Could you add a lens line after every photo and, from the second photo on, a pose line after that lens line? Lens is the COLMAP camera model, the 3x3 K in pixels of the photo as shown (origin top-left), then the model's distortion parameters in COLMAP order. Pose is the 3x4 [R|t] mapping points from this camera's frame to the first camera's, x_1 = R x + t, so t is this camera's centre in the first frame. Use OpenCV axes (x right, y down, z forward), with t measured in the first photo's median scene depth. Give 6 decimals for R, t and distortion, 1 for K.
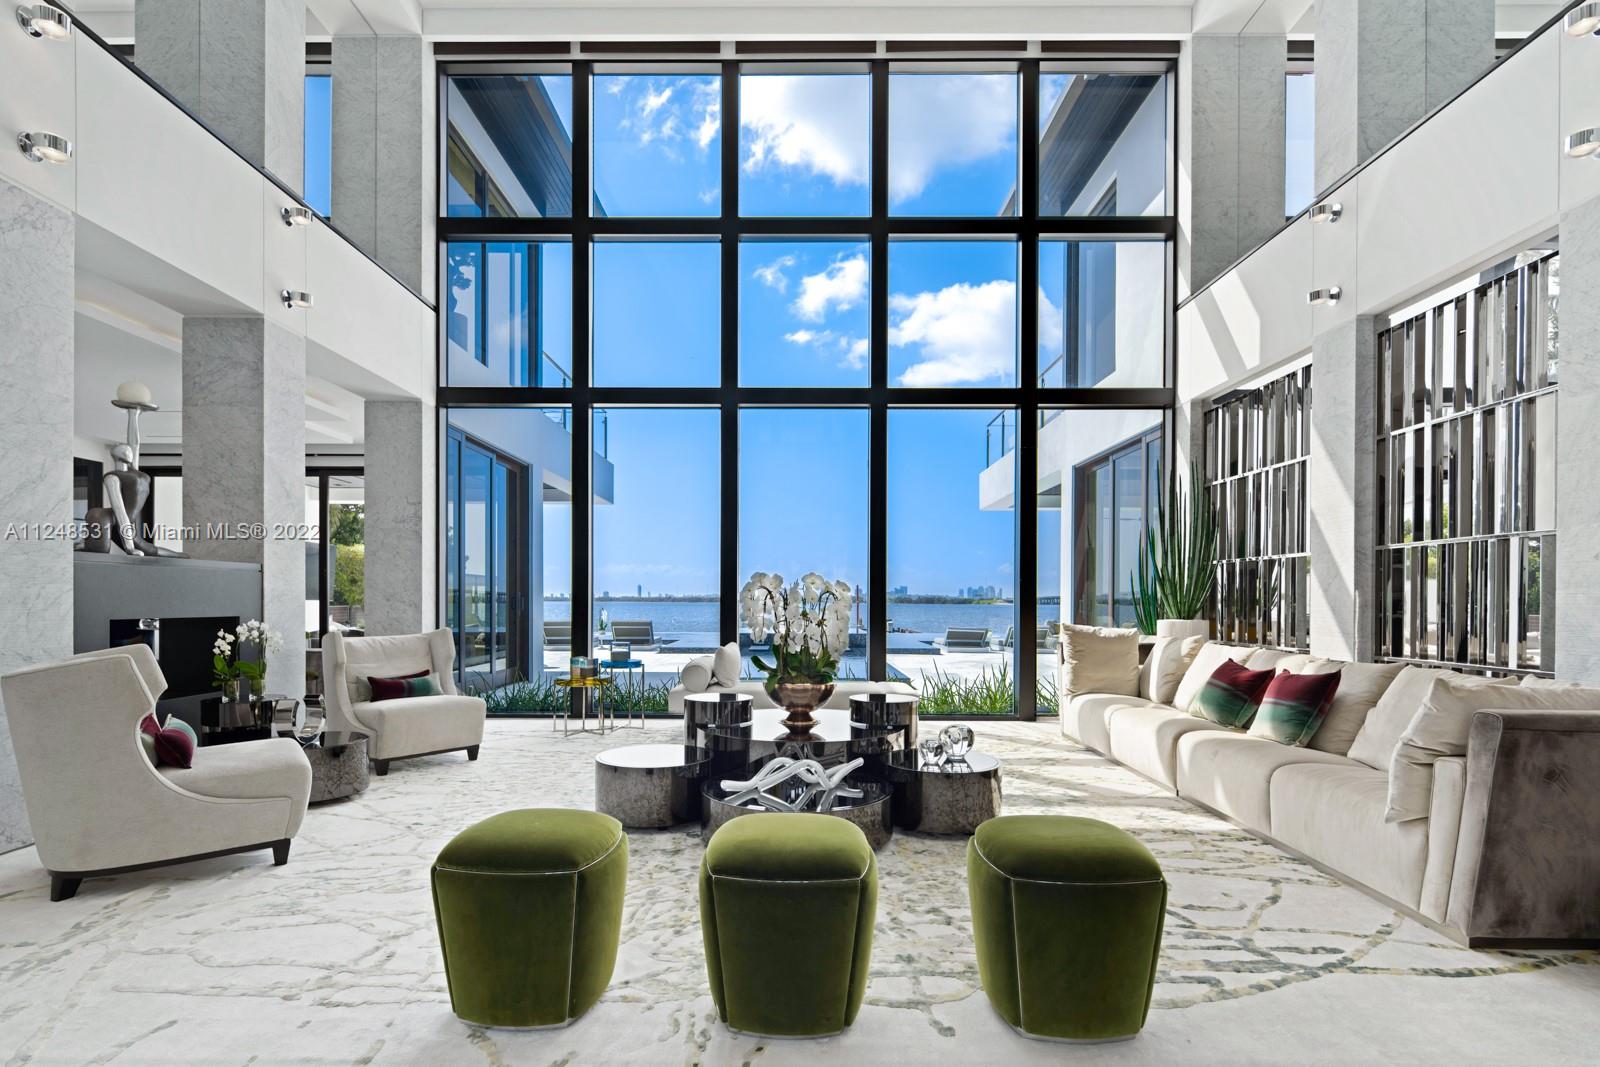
lens RADIAL K [[779.7, 0, 790.3], [0, 779.7, 606.3], [0, 0, 1]] dist [0.003331, -0.002752]
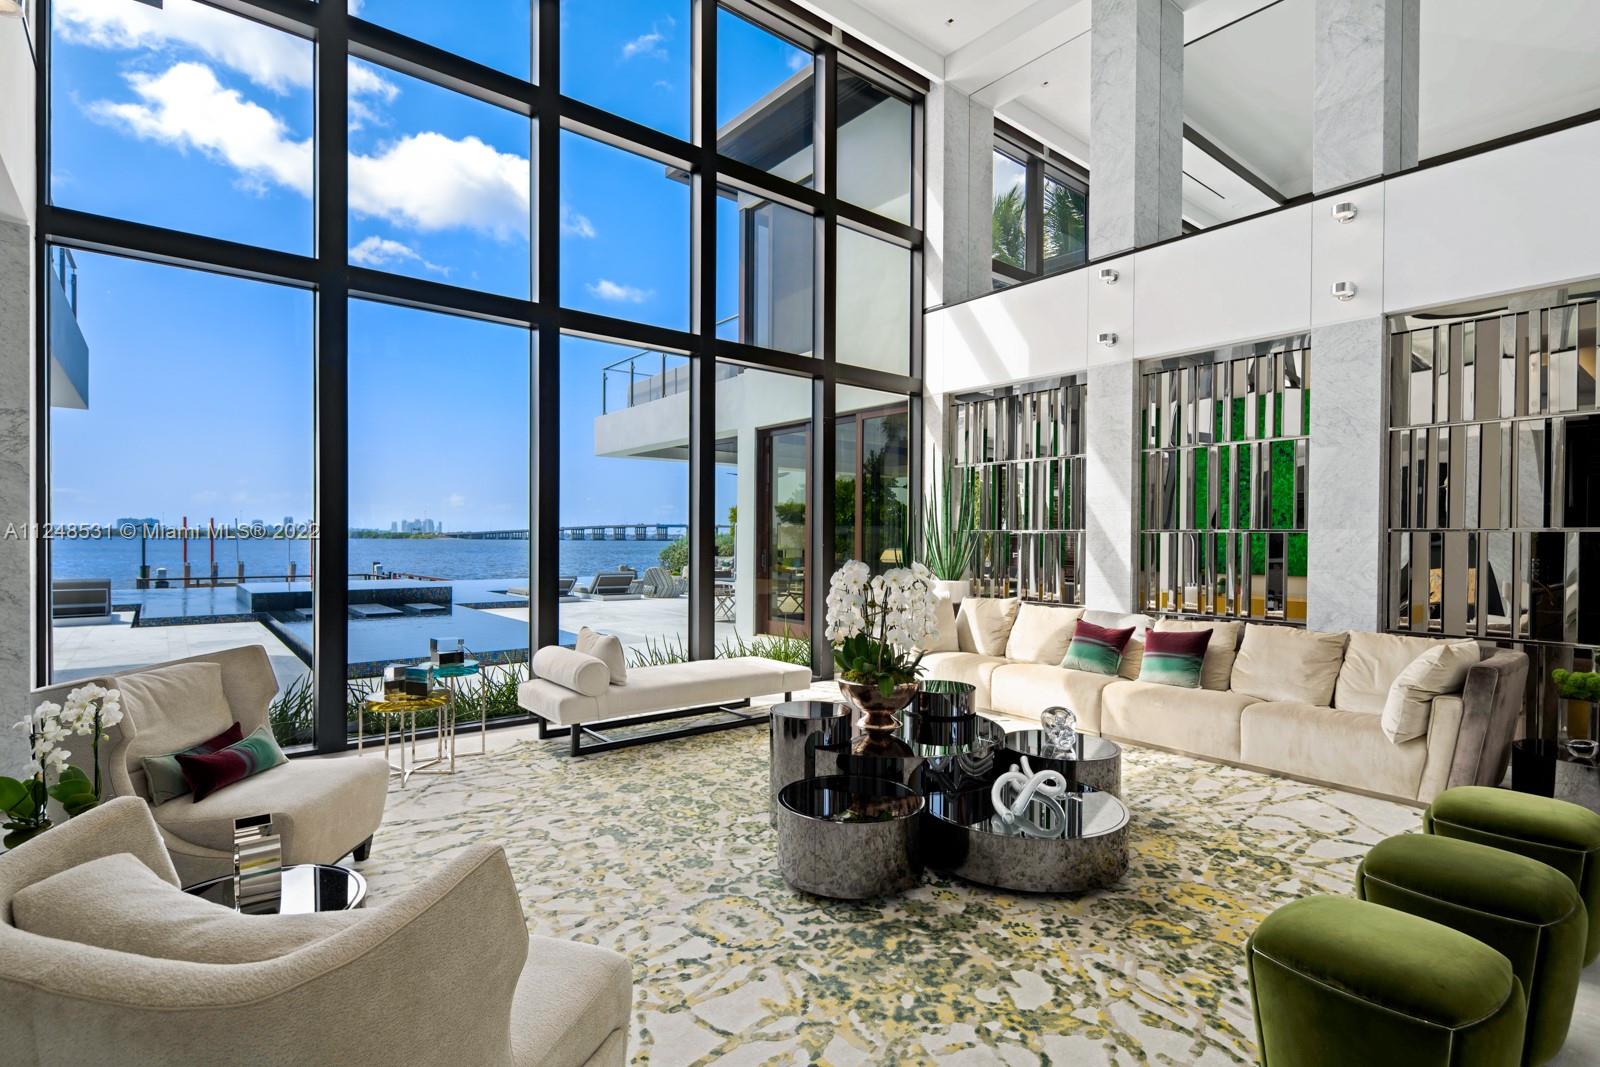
lens RADIAL K [[779.7, 0, 795.0], [0, 779.7, 543.8], [0, 0, 1]] dist [0.003331, -0.002752]
pose [[0.768582, -0.003766, 0.639740, -0.557585], [0.001081, 0.999989, 0.004588, -0.056545], [-0.639750, -0.002835, 0.768578, 0.319095]]
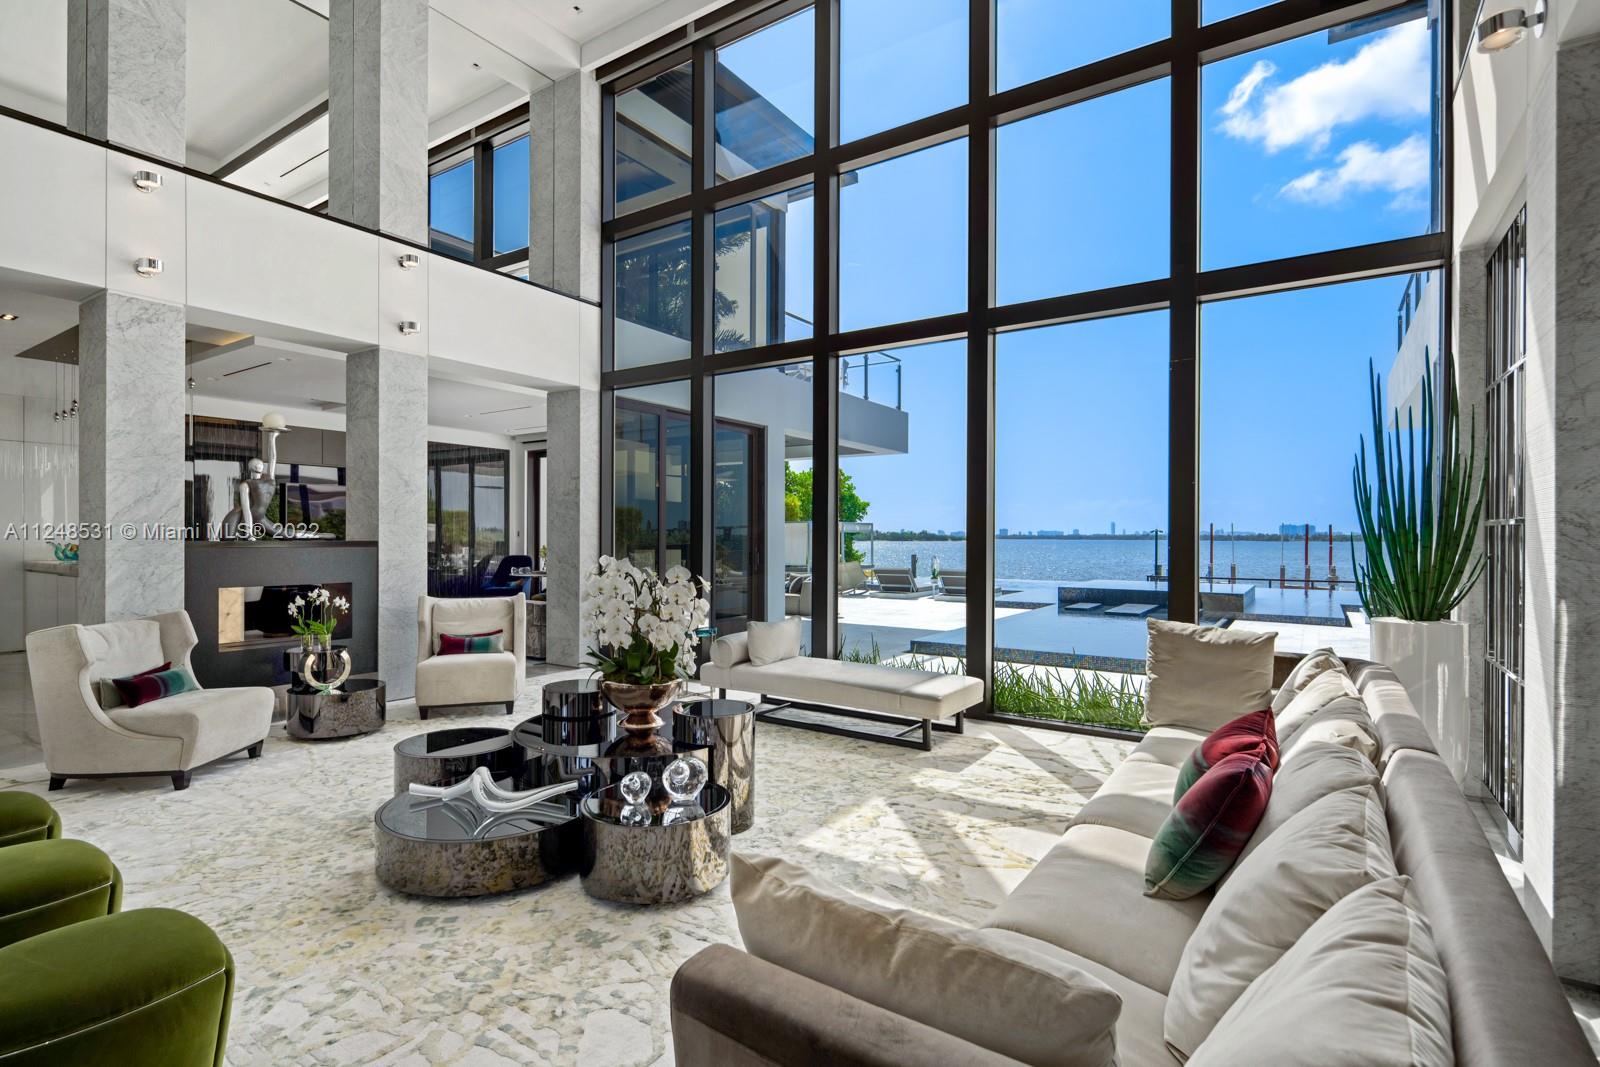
lens RADIAL K [[779.7, 0, 787.3], [0, 779.7, 539.3], [0, 0, 1]] dist [0.003331, -0.002752]
pose [[0.830846, 0.001320, -0.556501, 0.564567], [-0.004574, 0.999980, -0.004458, -0.051775], [0.556483, 0.006249, 0.830835, 0.302714]]
